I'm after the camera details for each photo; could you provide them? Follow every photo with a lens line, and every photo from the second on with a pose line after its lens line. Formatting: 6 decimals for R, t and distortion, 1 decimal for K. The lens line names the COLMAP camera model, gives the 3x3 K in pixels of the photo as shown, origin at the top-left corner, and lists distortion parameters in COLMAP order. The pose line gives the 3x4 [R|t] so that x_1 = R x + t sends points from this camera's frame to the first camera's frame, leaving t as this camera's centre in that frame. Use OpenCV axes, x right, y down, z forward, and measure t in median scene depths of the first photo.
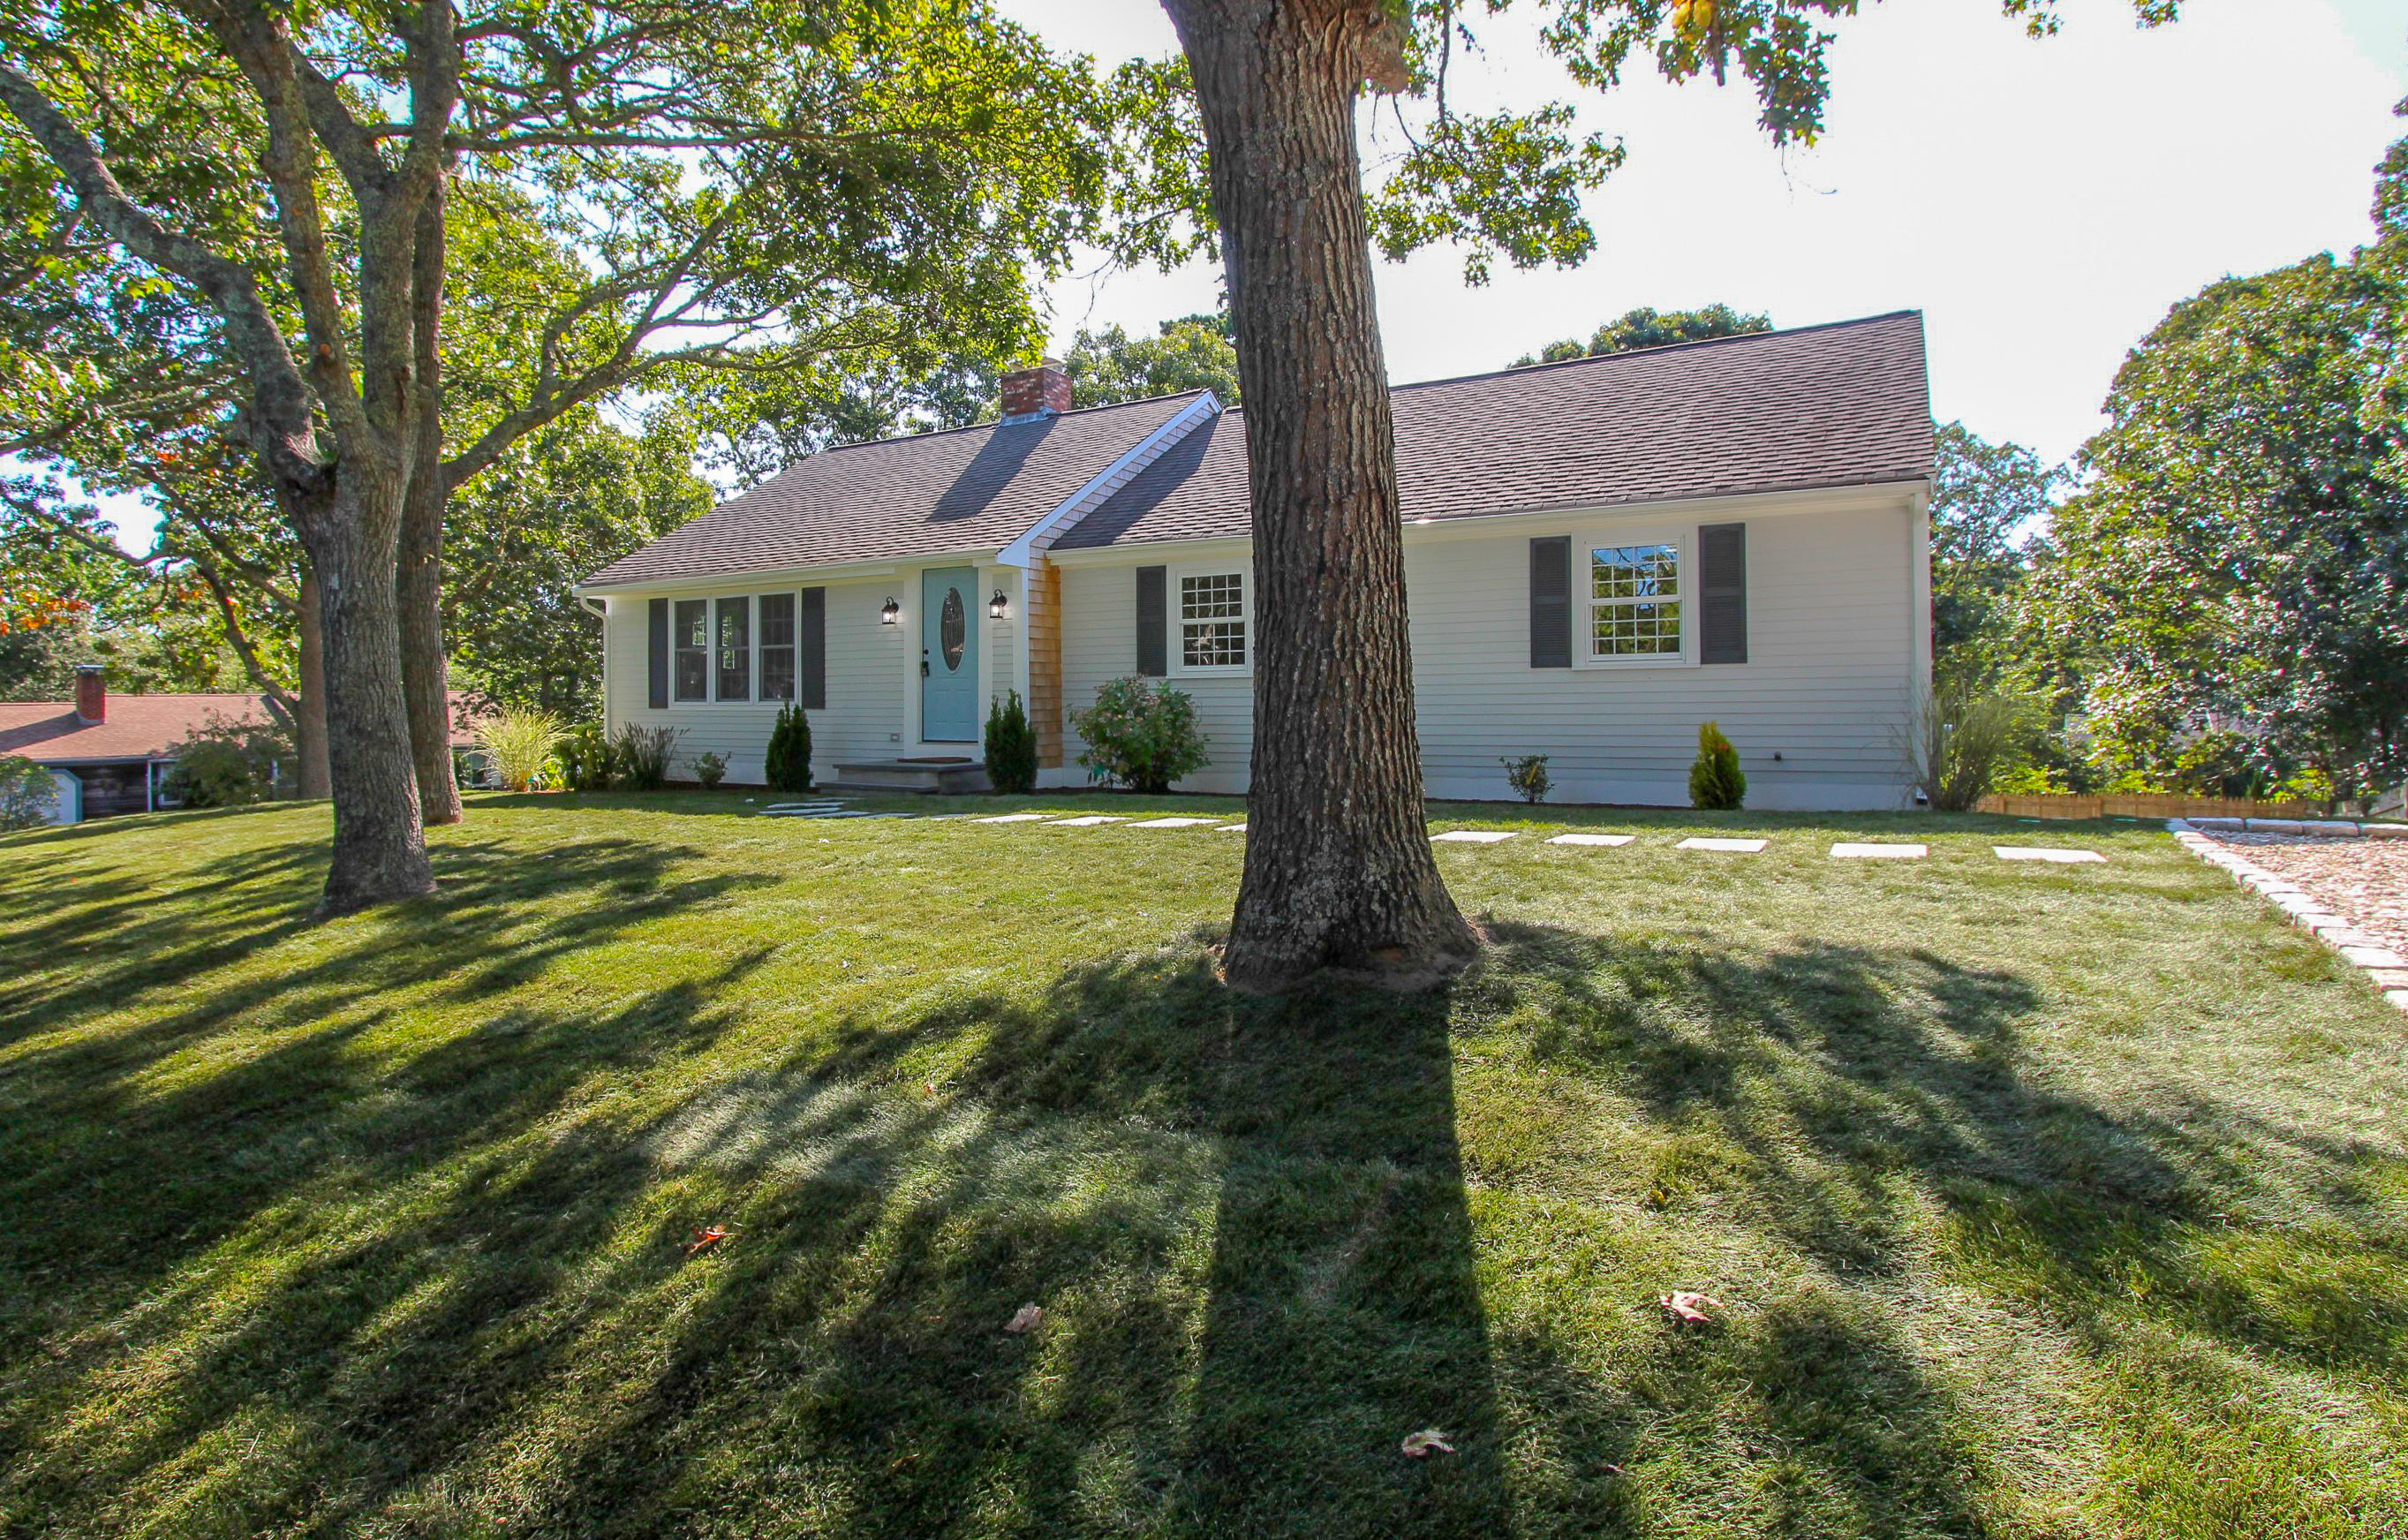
lens RADIAL K [[1089.2, 0, 1198.1], [0, 1089.2, 711.9], [0, 0, 1]] dist [-0.024315, -0.000158]
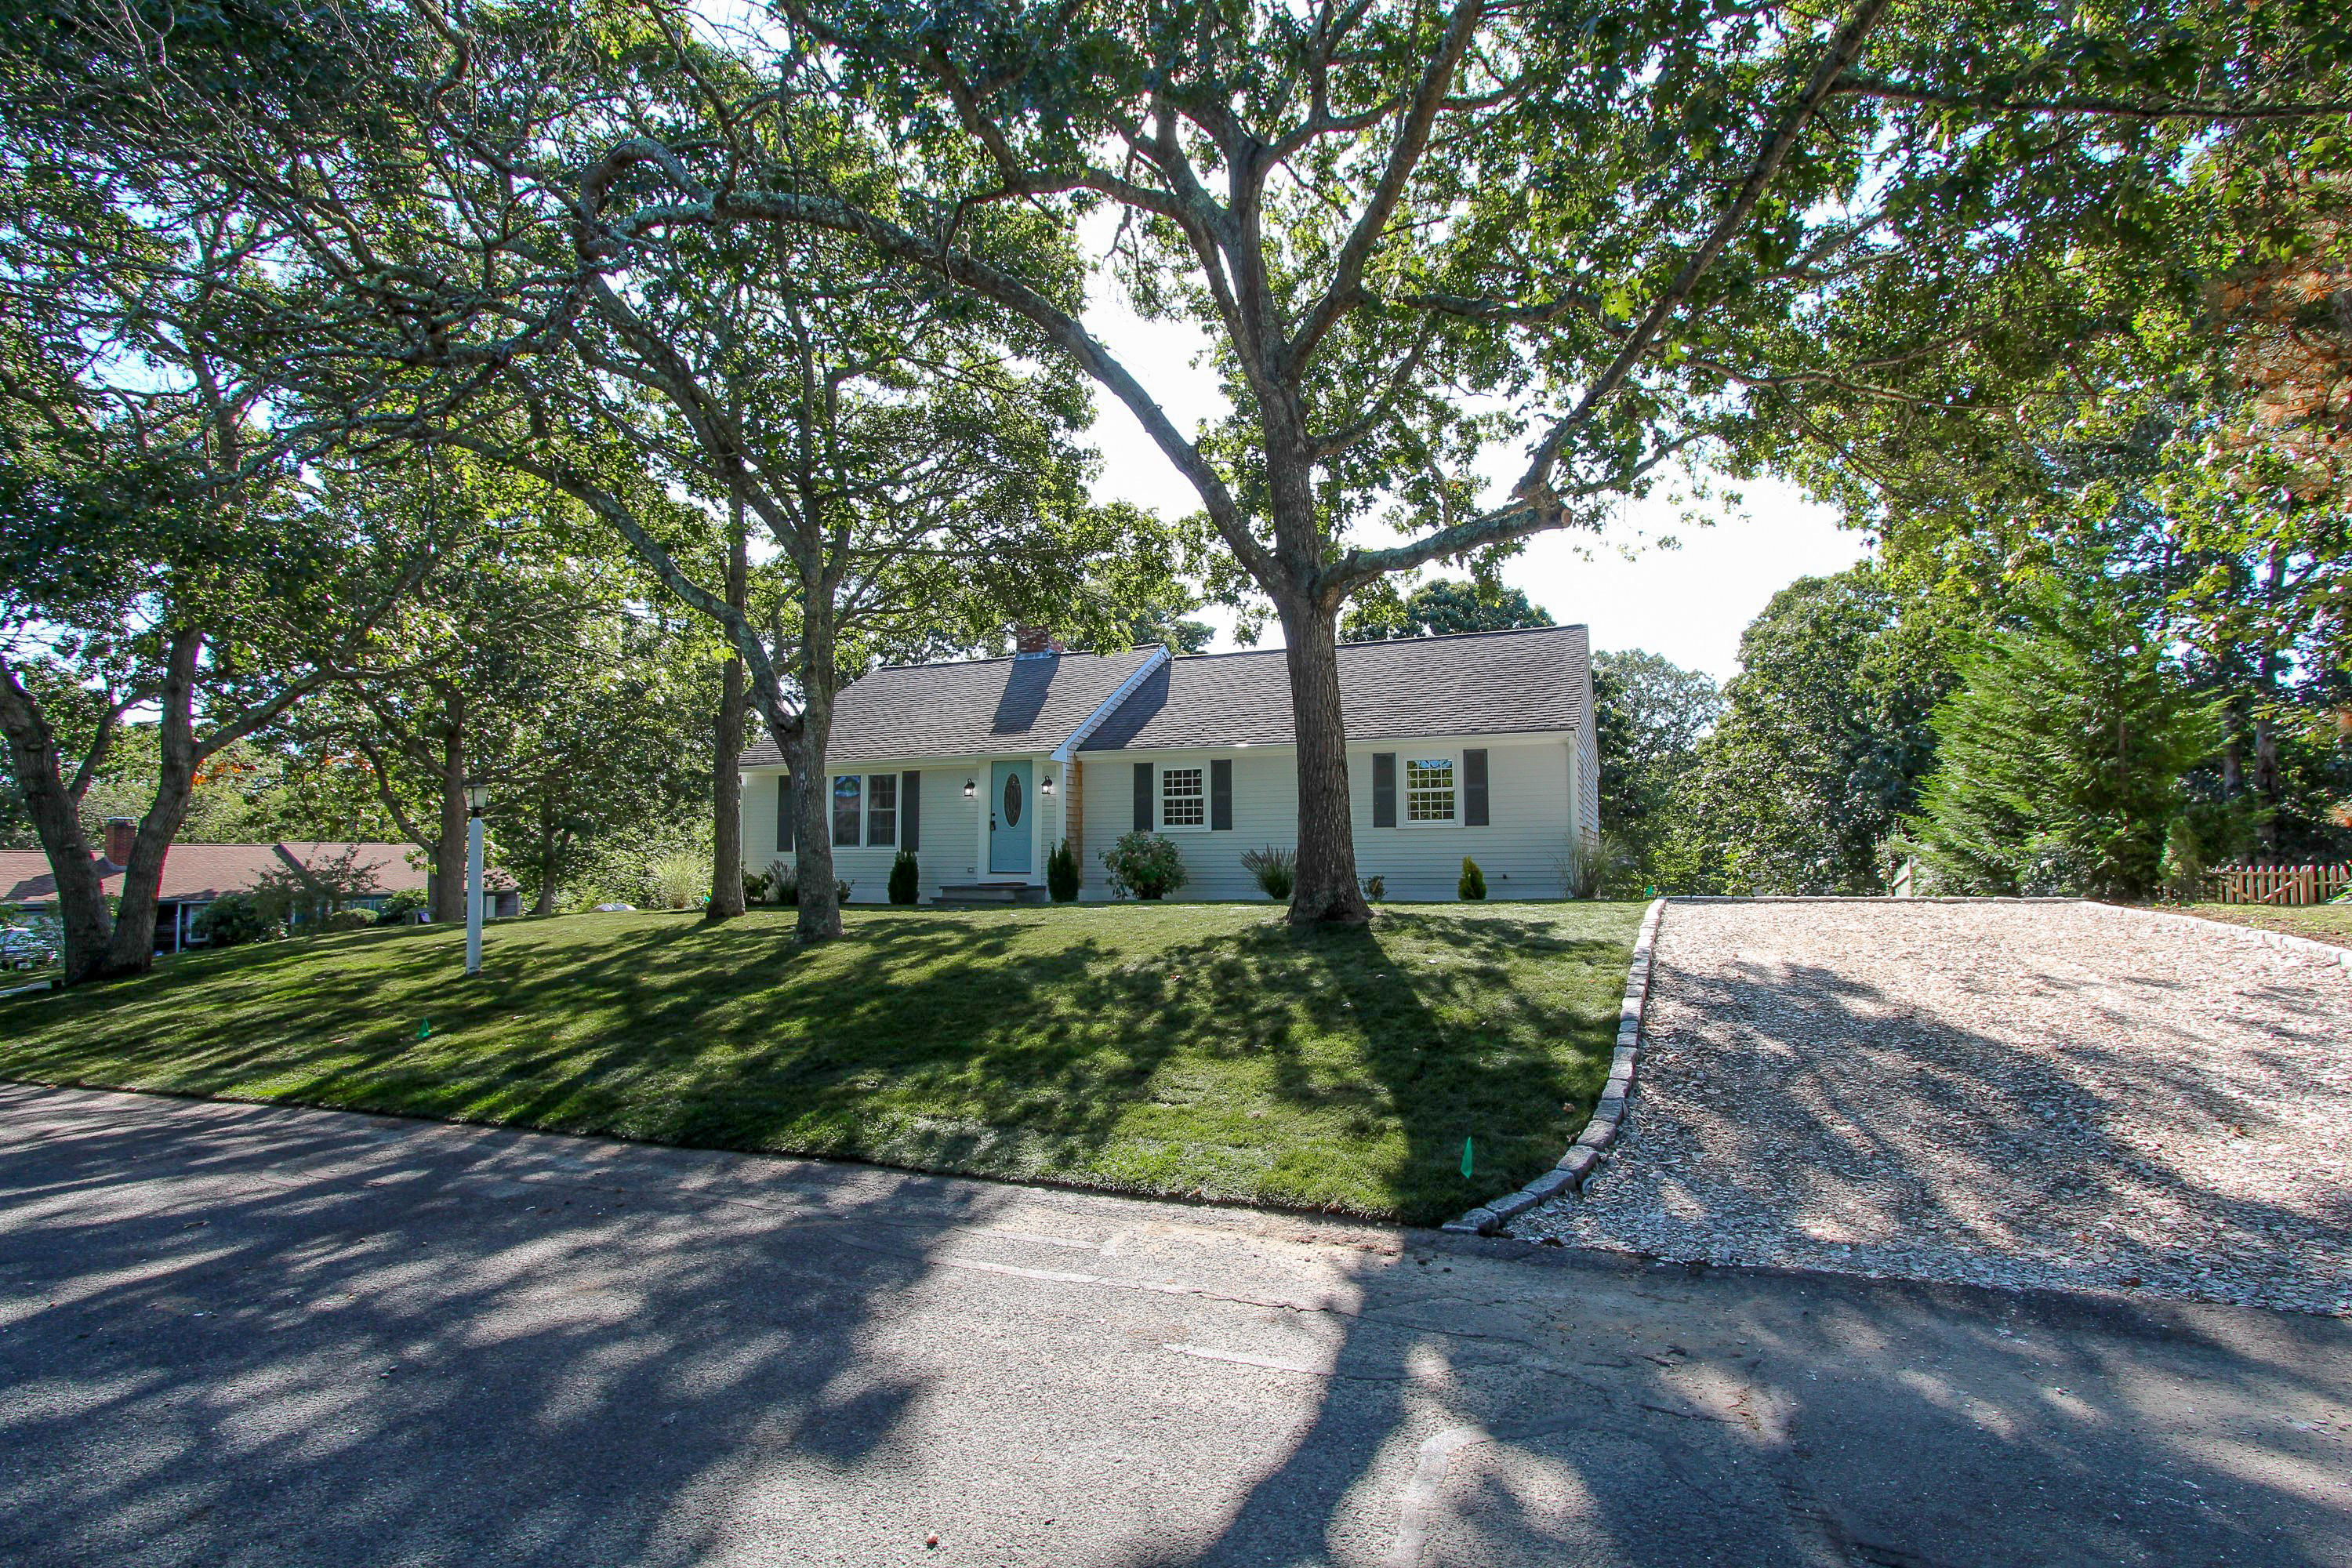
lens RADIAL K [[1103.9, 0, 1187.2], [0, 1103.9, 786.6], [0, 0, 1]] dist [-0.014957, 0.001812]
pose [[0.987917, 0.014216, 0.154331, -0.227249], [-0.001459, 0.996593, -0.082459, 0.034632], [-0.154977, 0.081238, 0.984572, -0.599824]]
